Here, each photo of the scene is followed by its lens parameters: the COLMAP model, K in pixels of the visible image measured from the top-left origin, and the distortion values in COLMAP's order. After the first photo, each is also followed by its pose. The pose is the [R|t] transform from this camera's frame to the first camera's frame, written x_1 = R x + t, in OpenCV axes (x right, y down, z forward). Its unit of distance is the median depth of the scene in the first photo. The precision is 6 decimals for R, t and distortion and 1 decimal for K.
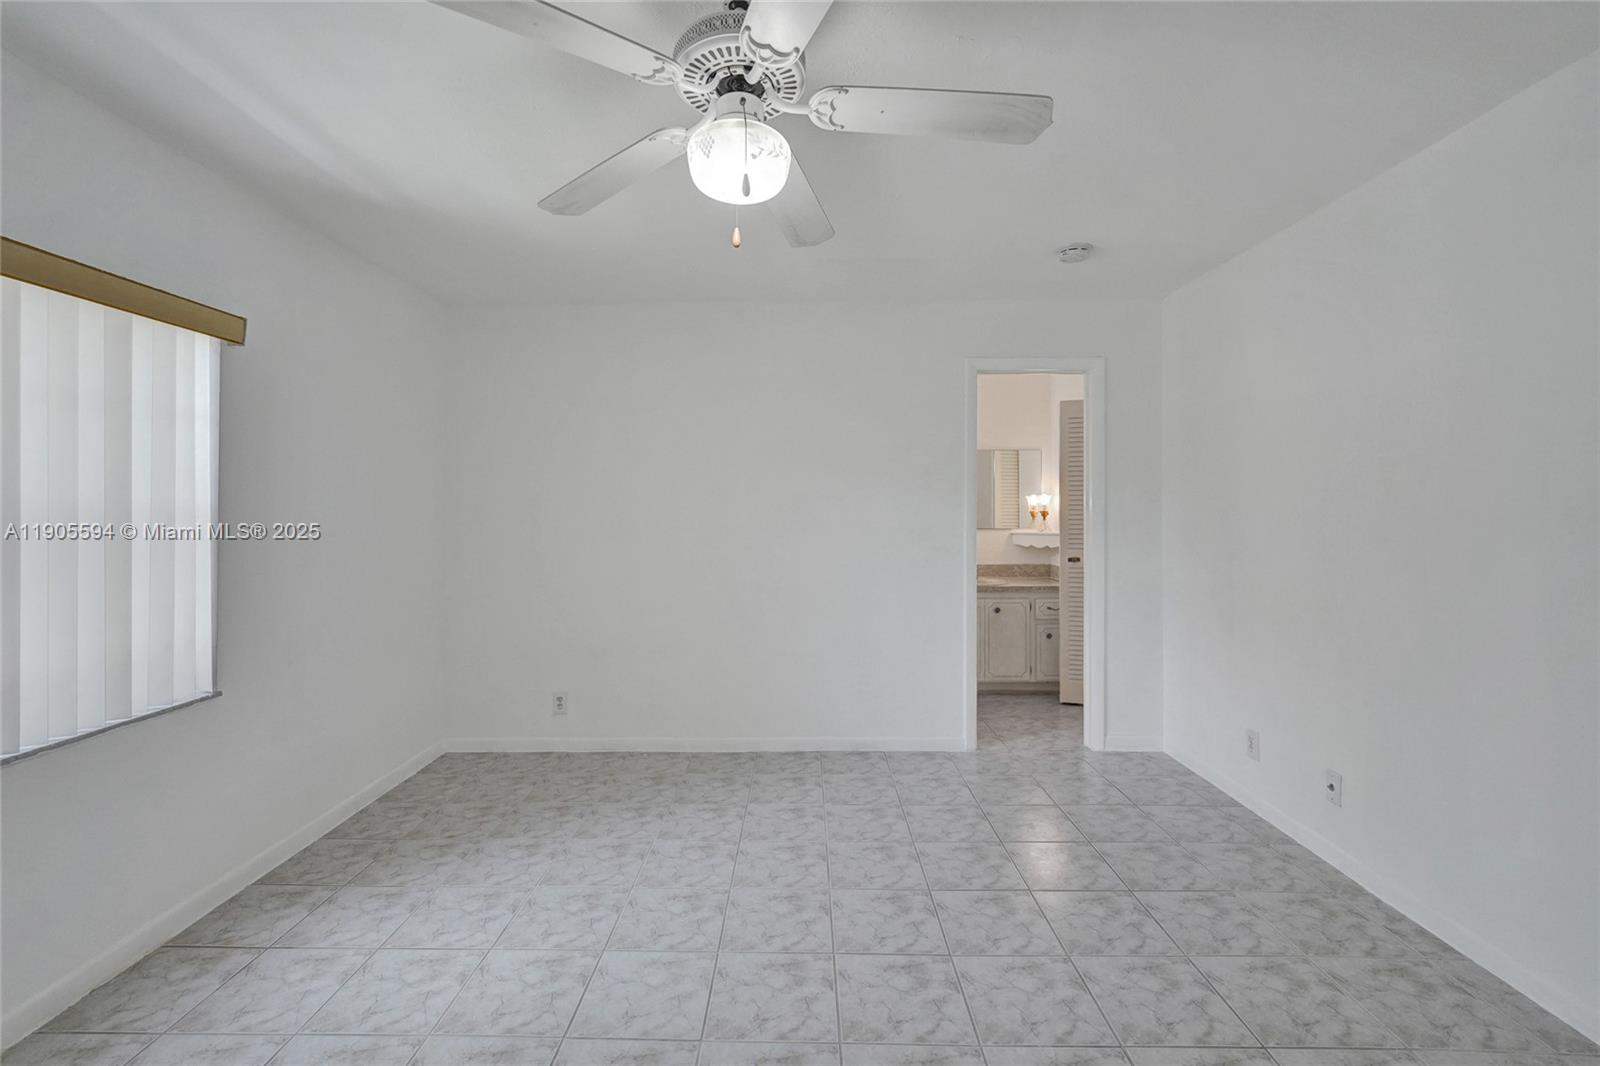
lens RADIAL K [[679.5, 0, 795.4], [0, 679.5, 477.5], [0, 0, 1]] dist [-0.001643, -0.000329]
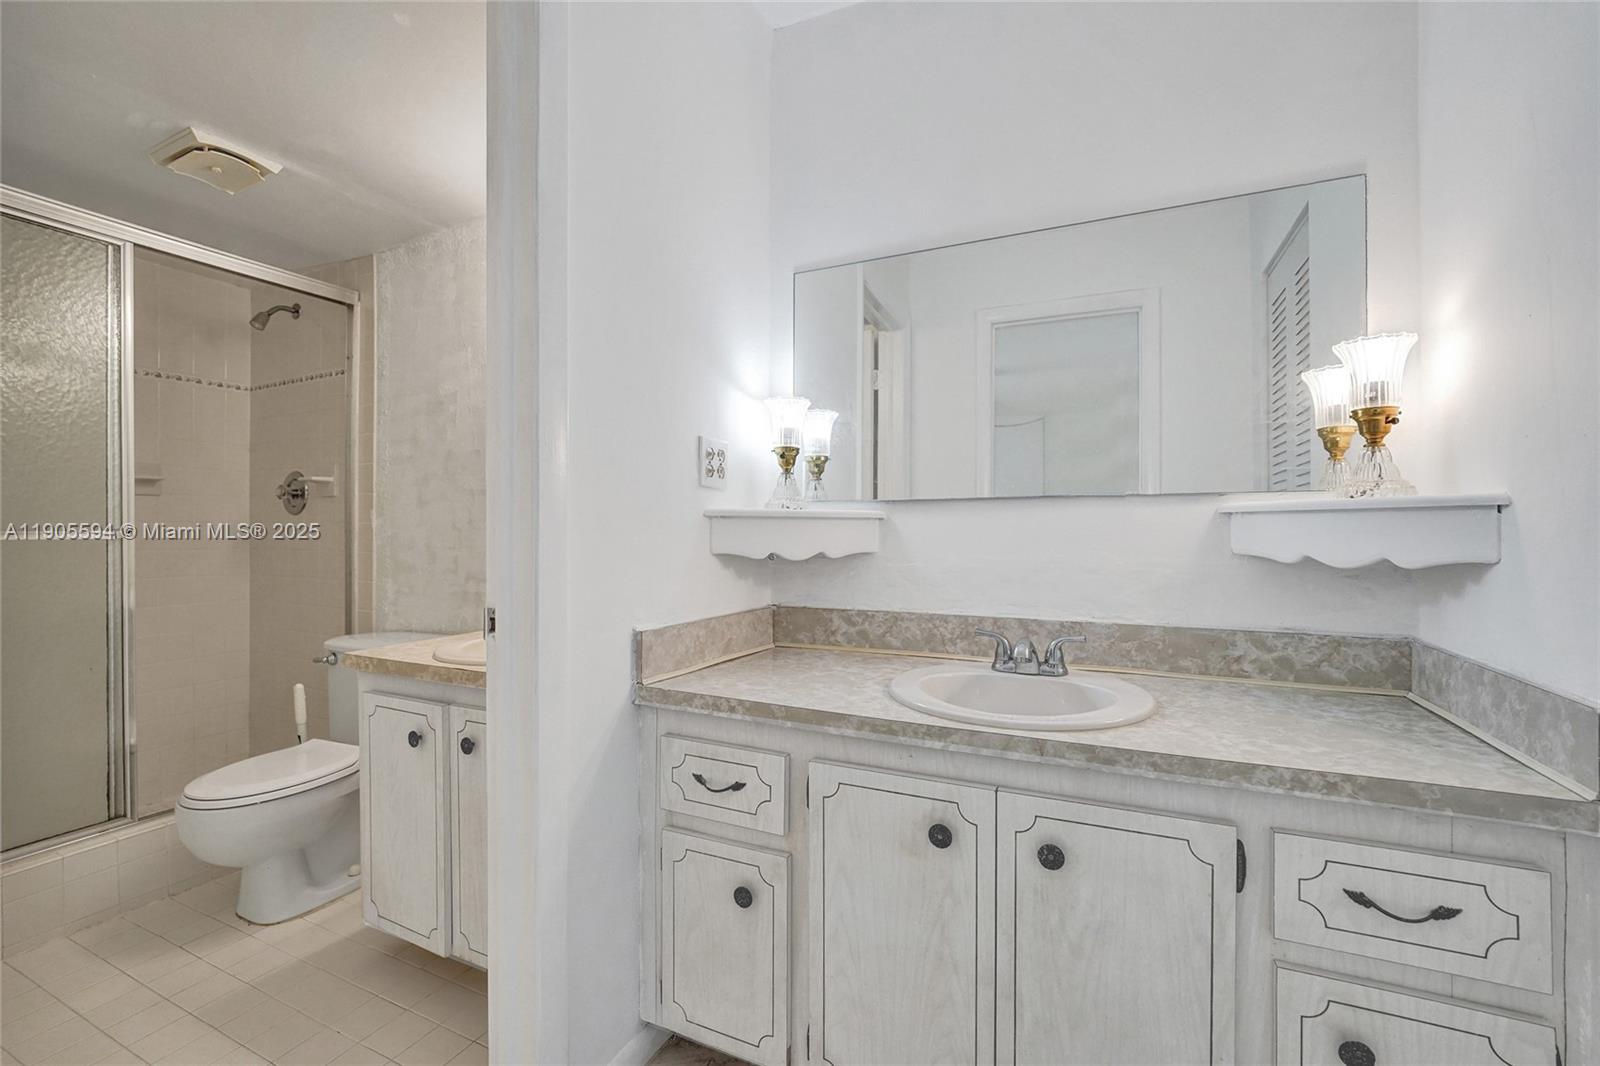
lens RADIAL K [[686.4, 0, 806.8], [0, 686.4, 519.1], [0, 0, 1]] dist [-0.006212, -0.000425]
pose [[0.910898, -0.004281, -0.412610, 0.409960], [0.015363, 0.999605, 0.023545, 0.112062], [0.412346, -0.027786, 0.910604, 1.014140]]
